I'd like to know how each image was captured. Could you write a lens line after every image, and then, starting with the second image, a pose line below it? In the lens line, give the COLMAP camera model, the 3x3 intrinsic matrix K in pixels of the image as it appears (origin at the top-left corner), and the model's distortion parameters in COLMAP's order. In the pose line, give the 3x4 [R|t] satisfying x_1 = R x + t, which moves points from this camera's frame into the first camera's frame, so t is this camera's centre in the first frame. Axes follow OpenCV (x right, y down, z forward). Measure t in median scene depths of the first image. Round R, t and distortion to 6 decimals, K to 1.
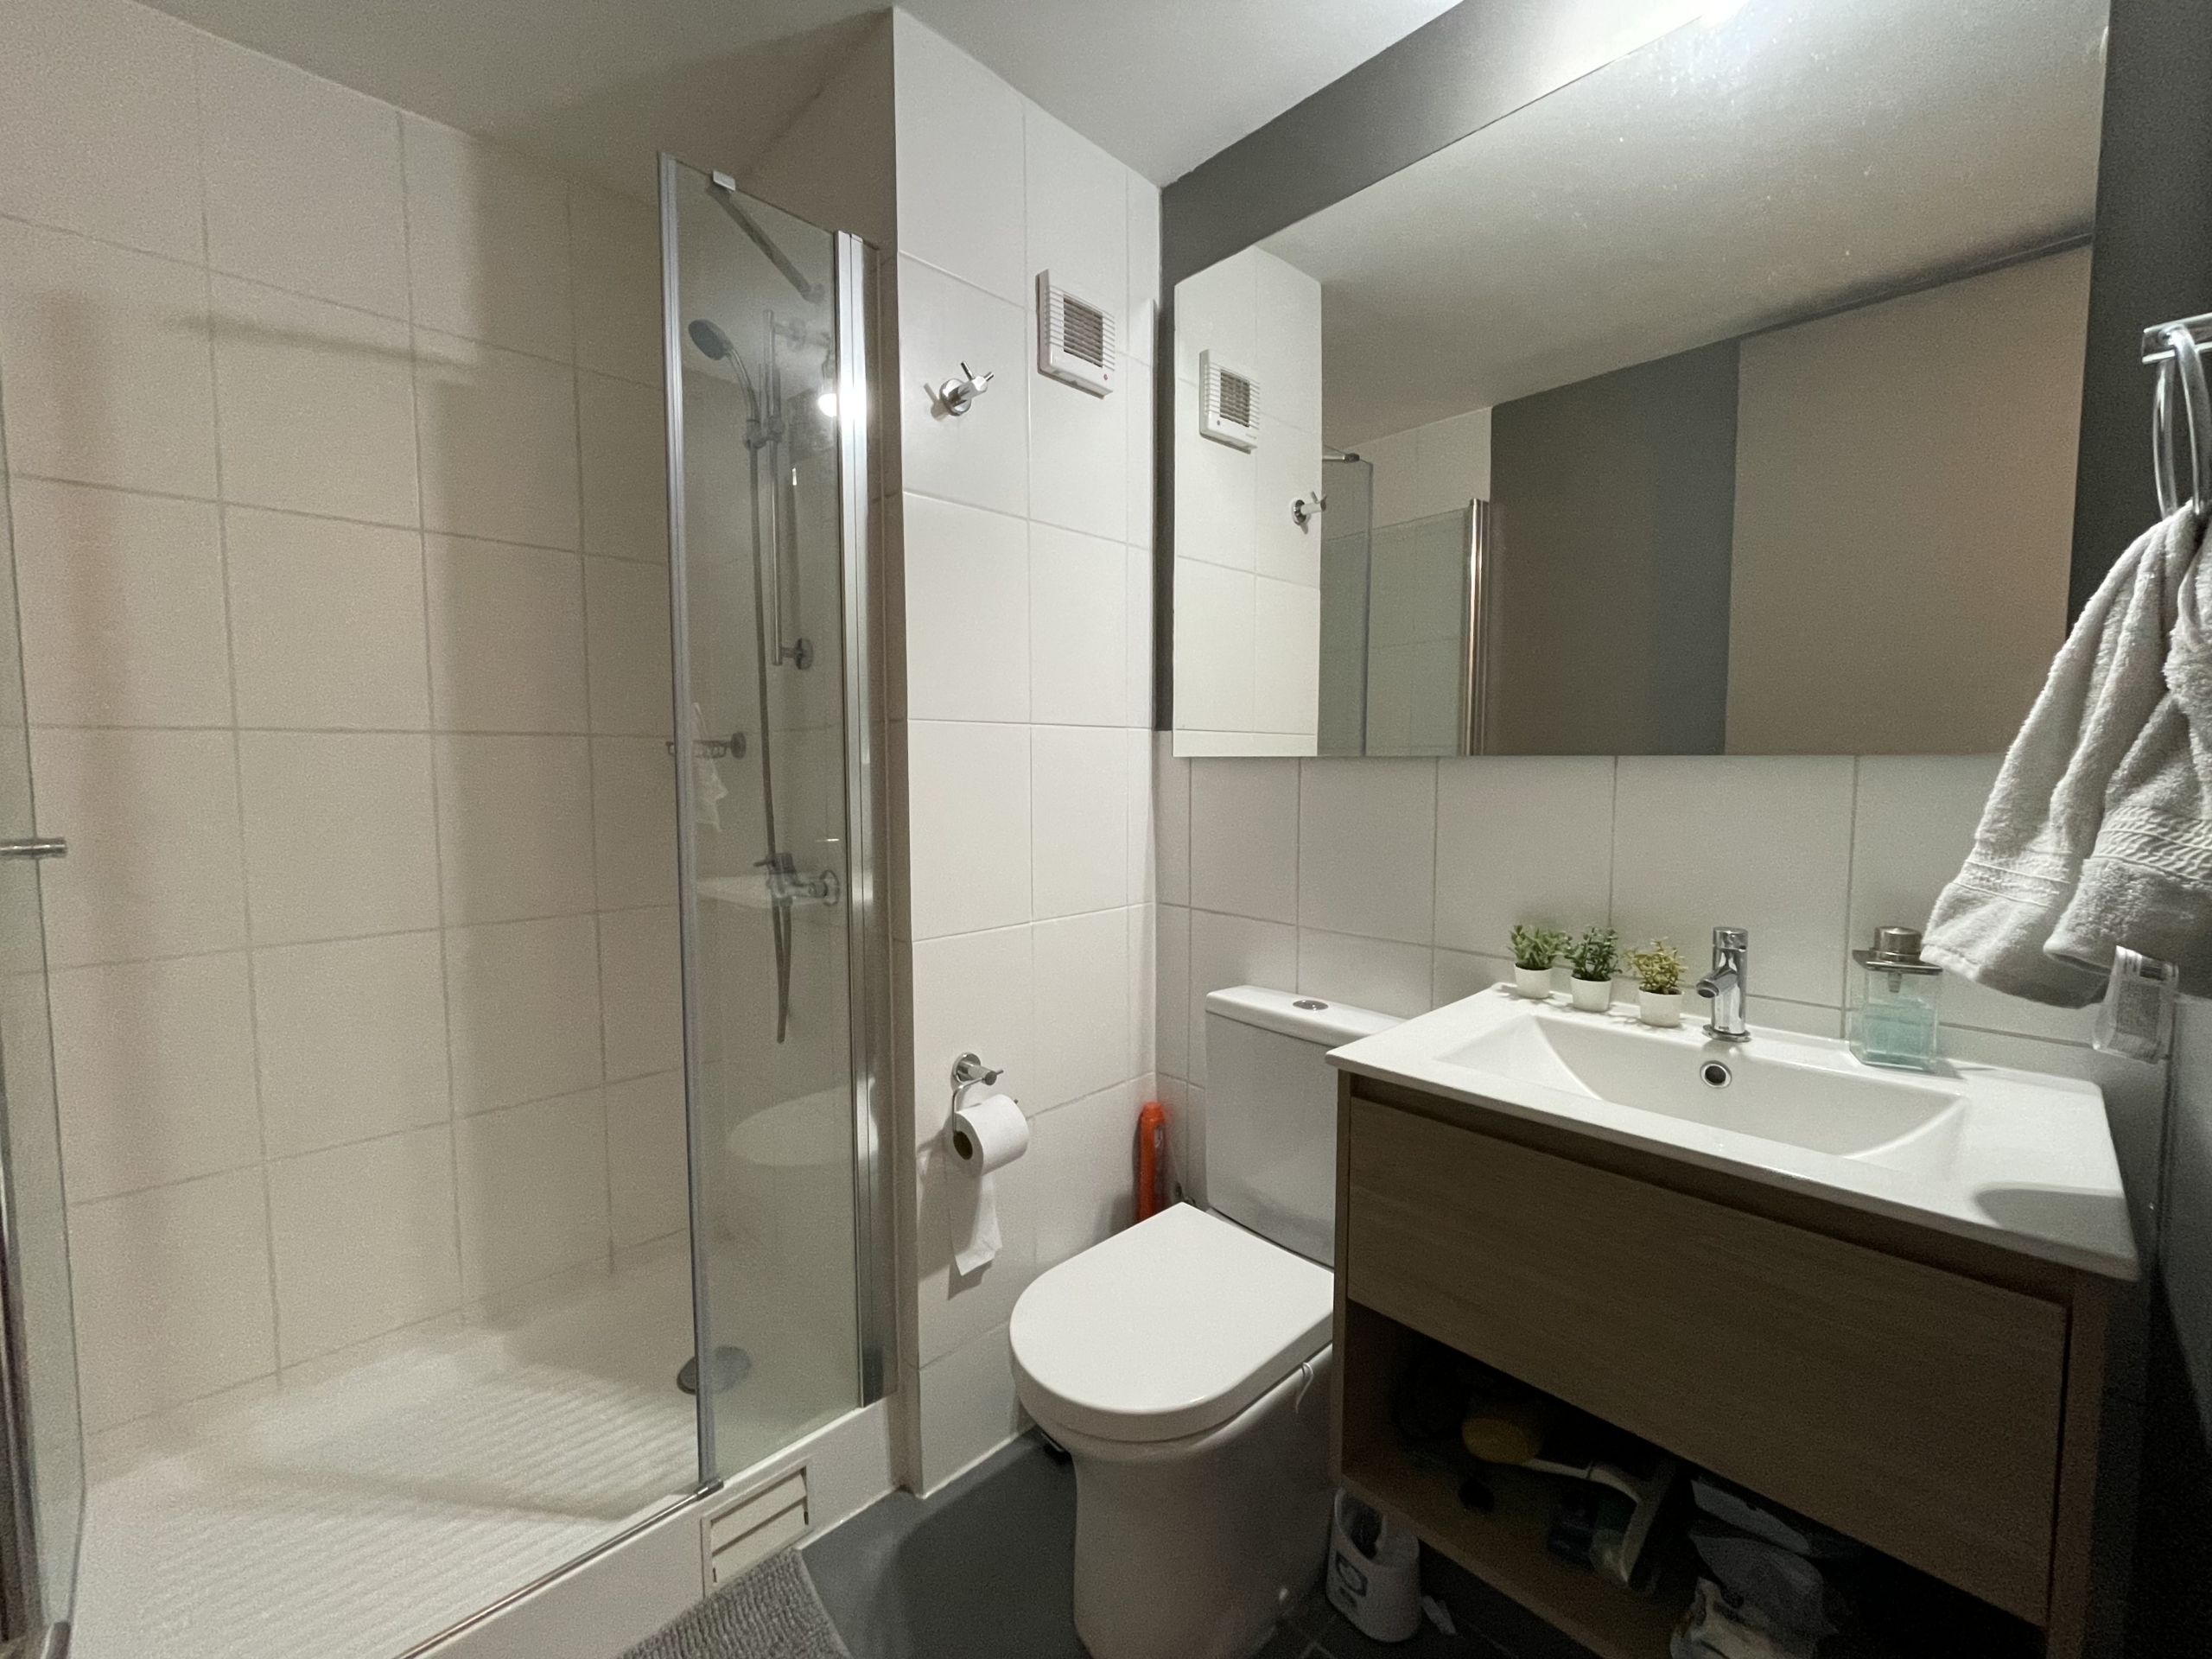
lens RADIAL K [[893.9, 0, 1102.9], [0, 893.9, 819.8], [0, 0, 1]] dist [-0.001512, -0.000389]
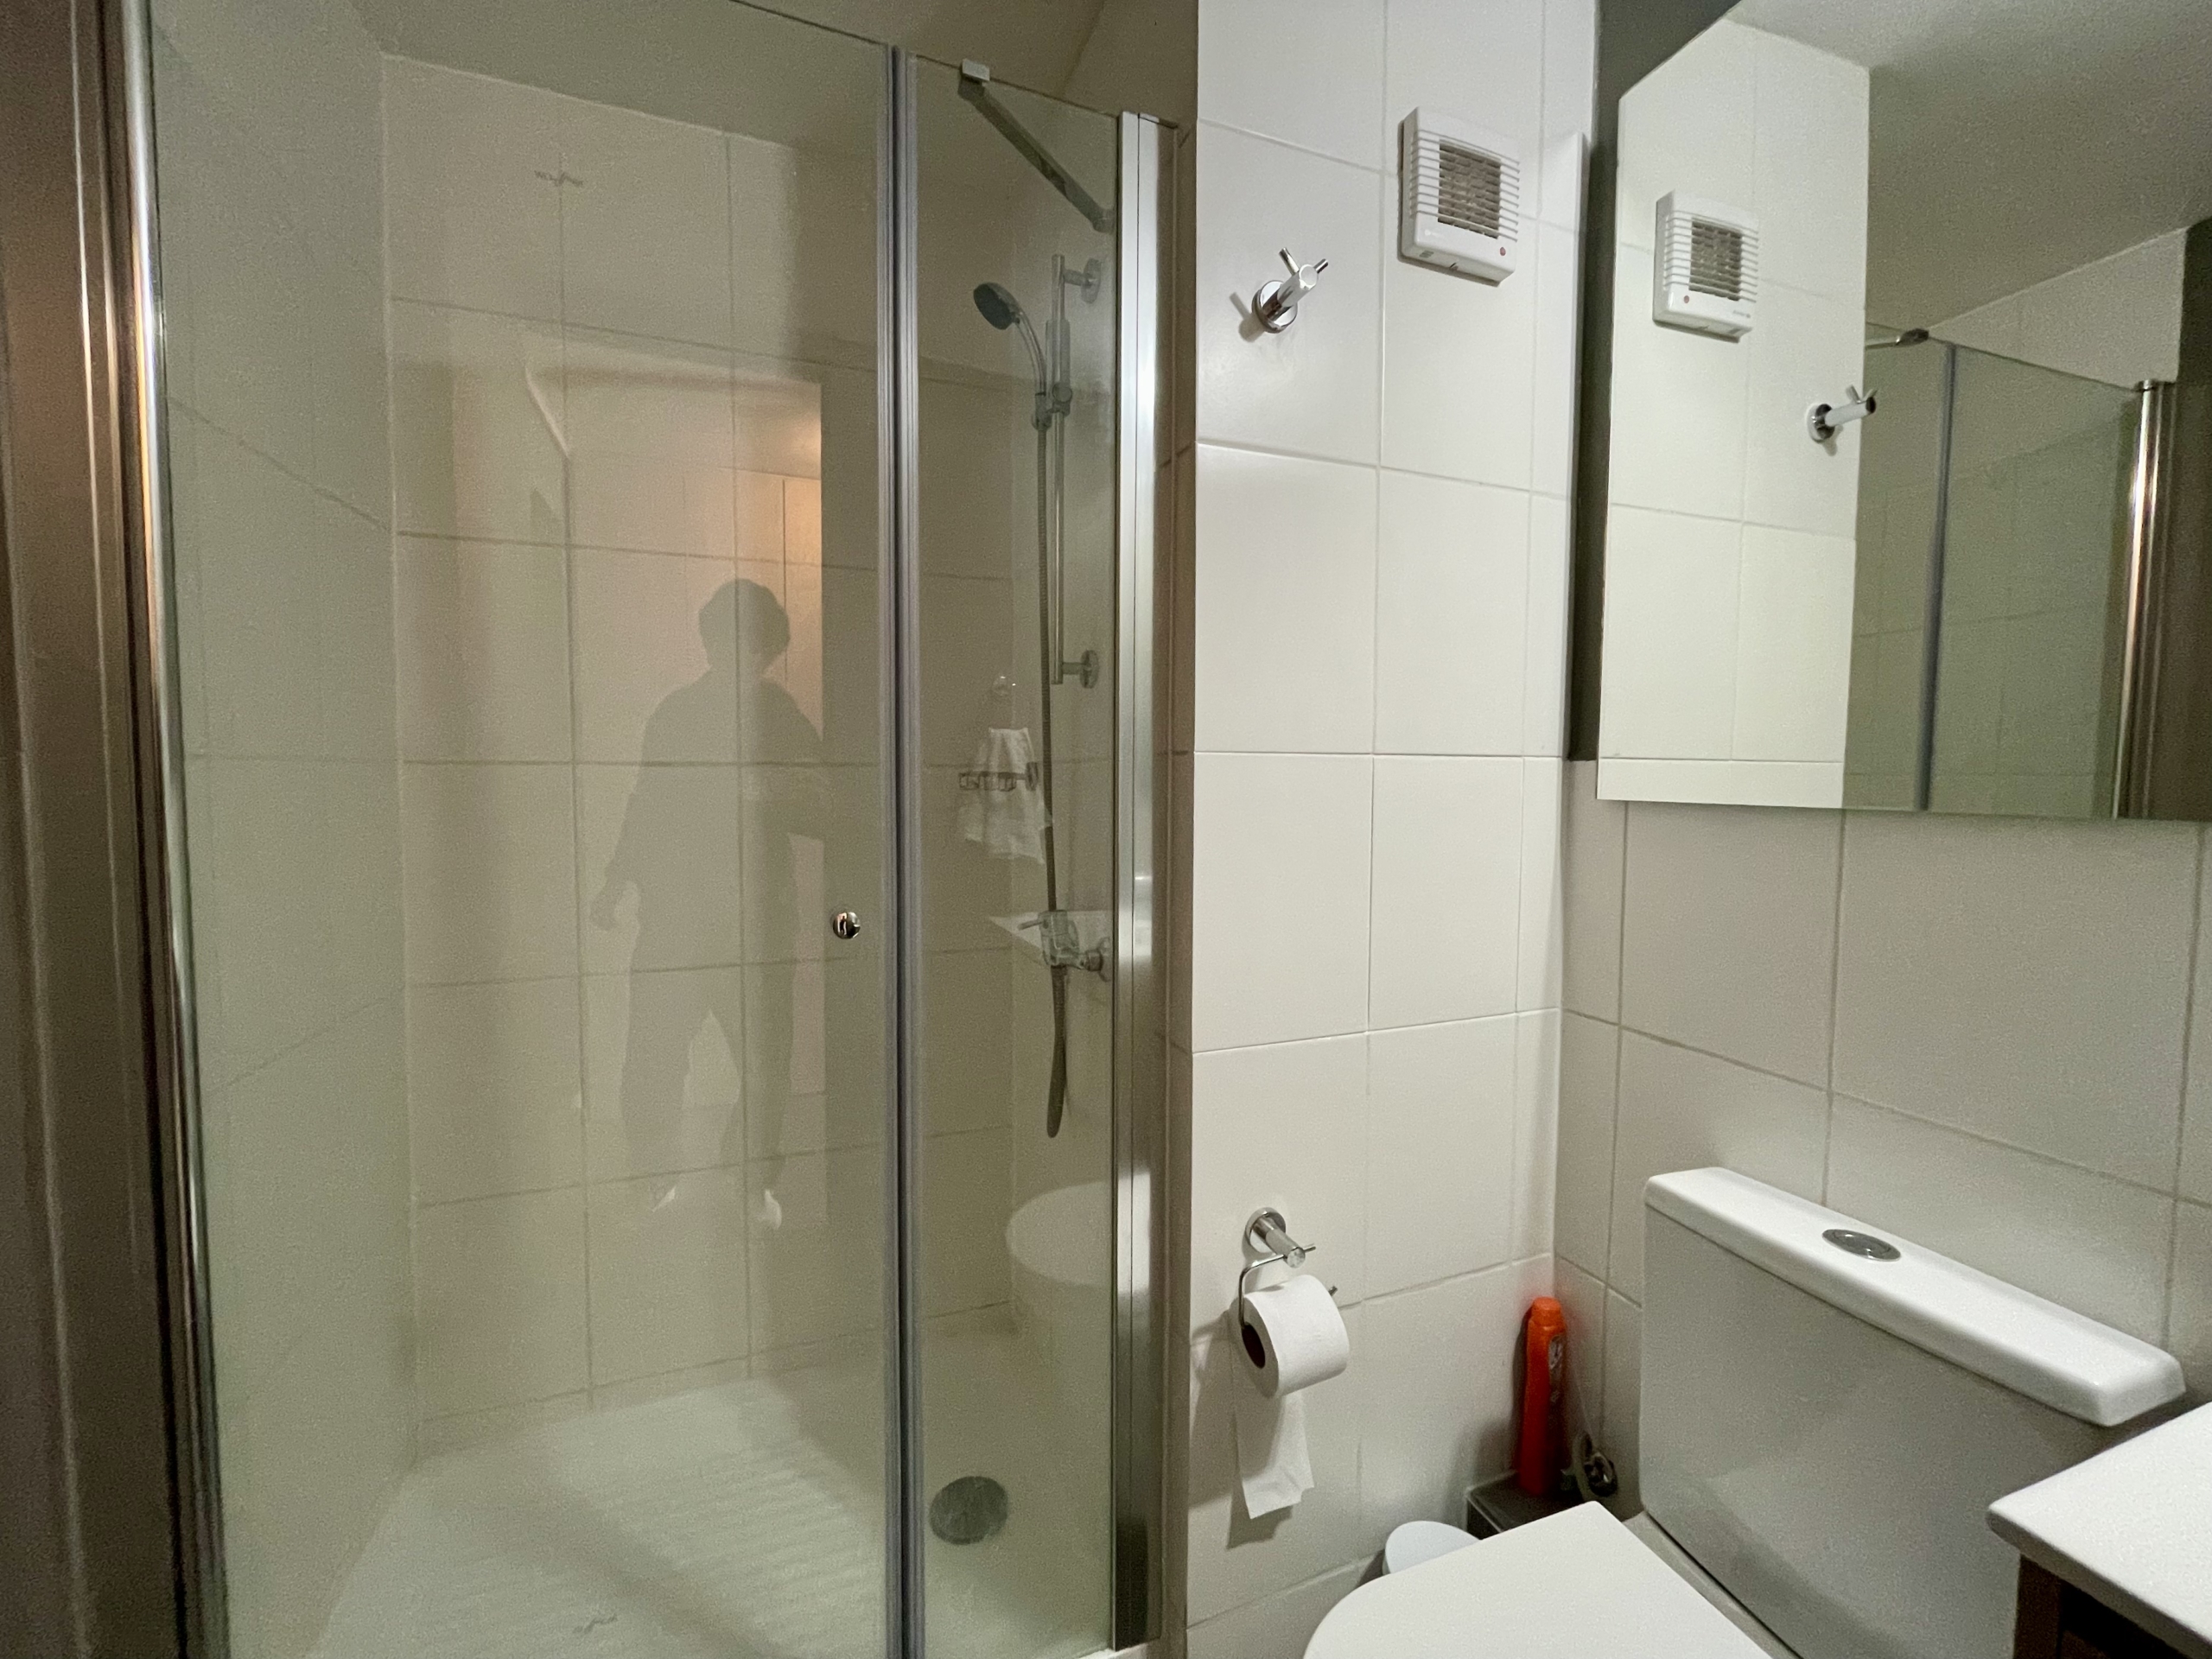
lens RADIAL K [[893.9, 0, 1102.9], [0, 893.9, 819.8], [0, 0, 1]] dist [-0.001512, -0.000389]
pose [[0.917247, 0.026676, -0.397425, 0.005505], [-0.032028, 0.999464, -0.006835, -0.041954], [0.397029, 0.018998, 0.917609, 0.253808]]
